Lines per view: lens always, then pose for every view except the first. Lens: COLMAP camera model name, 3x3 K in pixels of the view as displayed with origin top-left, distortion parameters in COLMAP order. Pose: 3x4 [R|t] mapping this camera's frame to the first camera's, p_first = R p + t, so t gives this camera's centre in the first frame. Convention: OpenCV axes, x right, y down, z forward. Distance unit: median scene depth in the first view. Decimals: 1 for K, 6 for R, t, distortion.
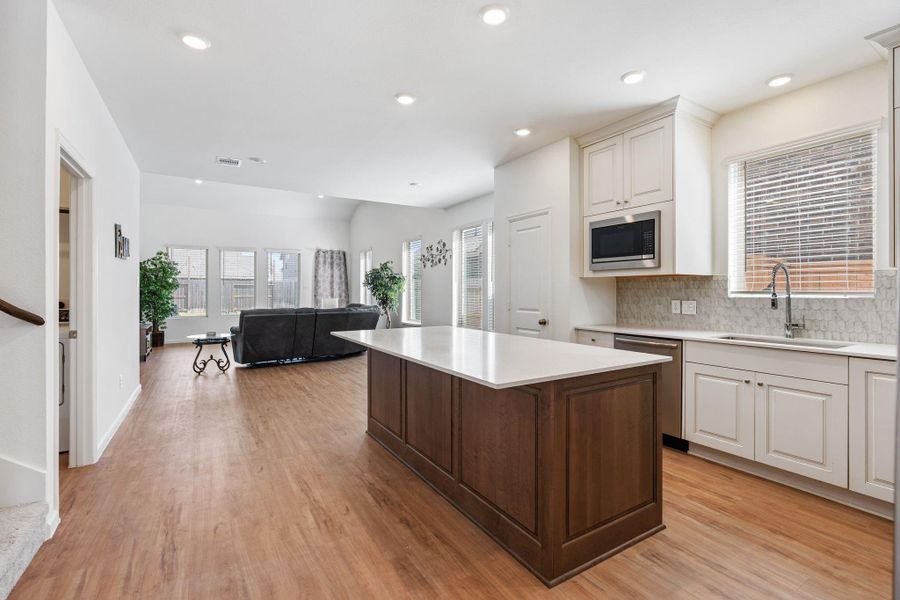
lens RADIAL K [[405.7, 0, 448.5], [0, 405.7, 294.2], [0, 0, 1]] dist [-0.004942, 0.000299]
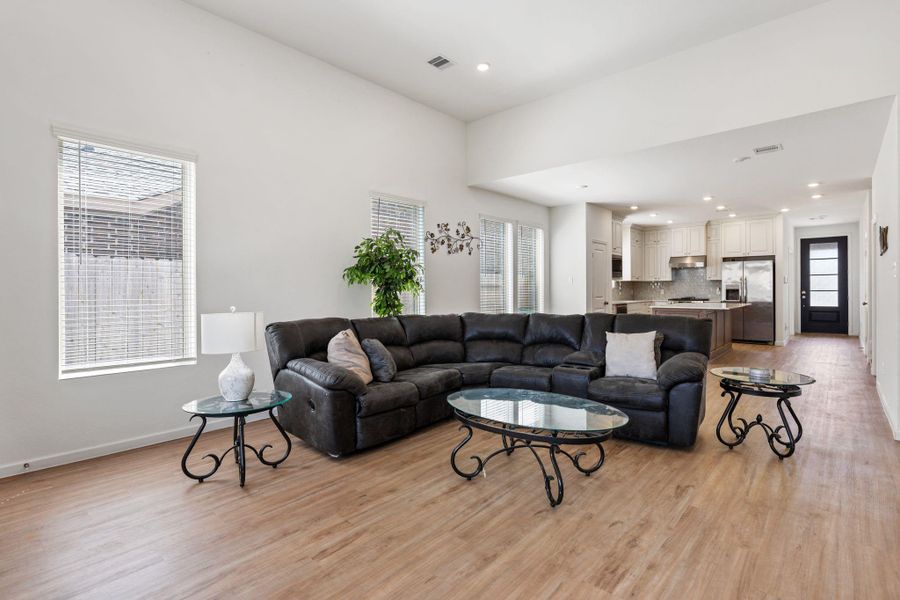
lens RADIAL K [[434.2, 0, 448.7], [0, 434.2, 289.8], [0, 0, 1]] dist [-0.006682, 0.000183]
pose [[-0.284564, -0.002065, 0.958655, -0.958002], [0.012022, 0.999911, 0.005722, -0.007258], [-0.958582, 0.013154, -0.284514, 1.474328]]
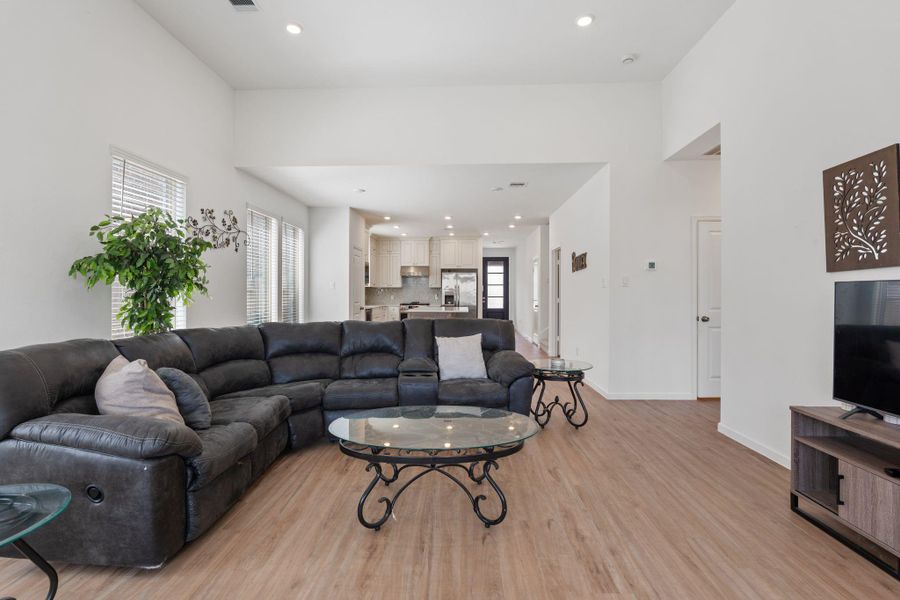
lens RADIAL K [[425.3, 0, 449.7], [0, 425.3, 293.3], [0, 0, 1]] dist [-0.004633, 0.000328]
pose [[-0.833616, -0.002327, 0.552339, -0.786739], [0.000880, 0.999984, 0.005541, -0.007574], [-0.552343, 0.005105, -0.833601, 1.586610]]
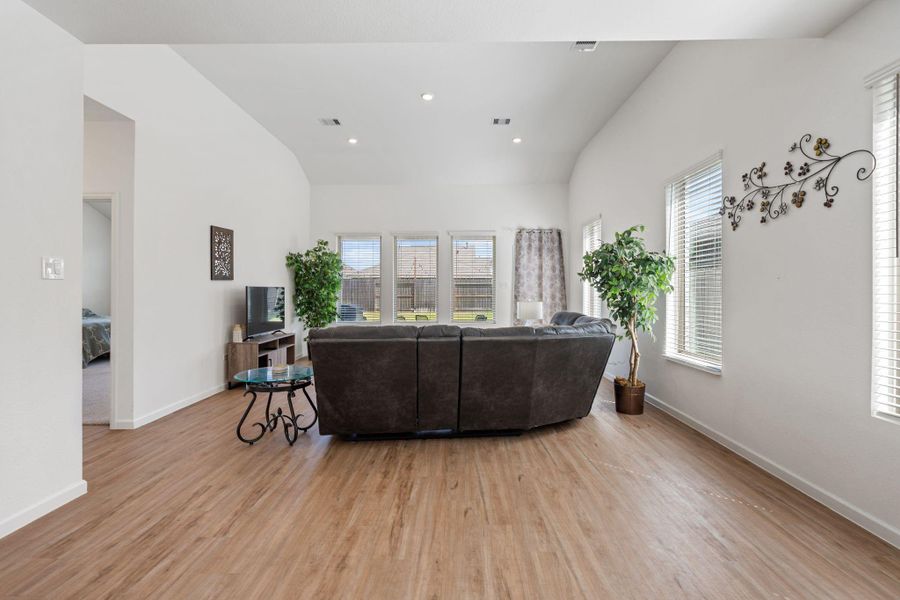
lens RADIAL K [[405.1, 0, 451.9], [0, 405.1, 290.3], [0, 0, 1]] dist [-0.007163, -0.000032]
pose [[0.846711, -0.000698, -0.532053, -0.103522], [-0.004047, 0.999962, -0.007753, -0.002798], [0.532038, 0.008718, 0.846675, 0.653786]]
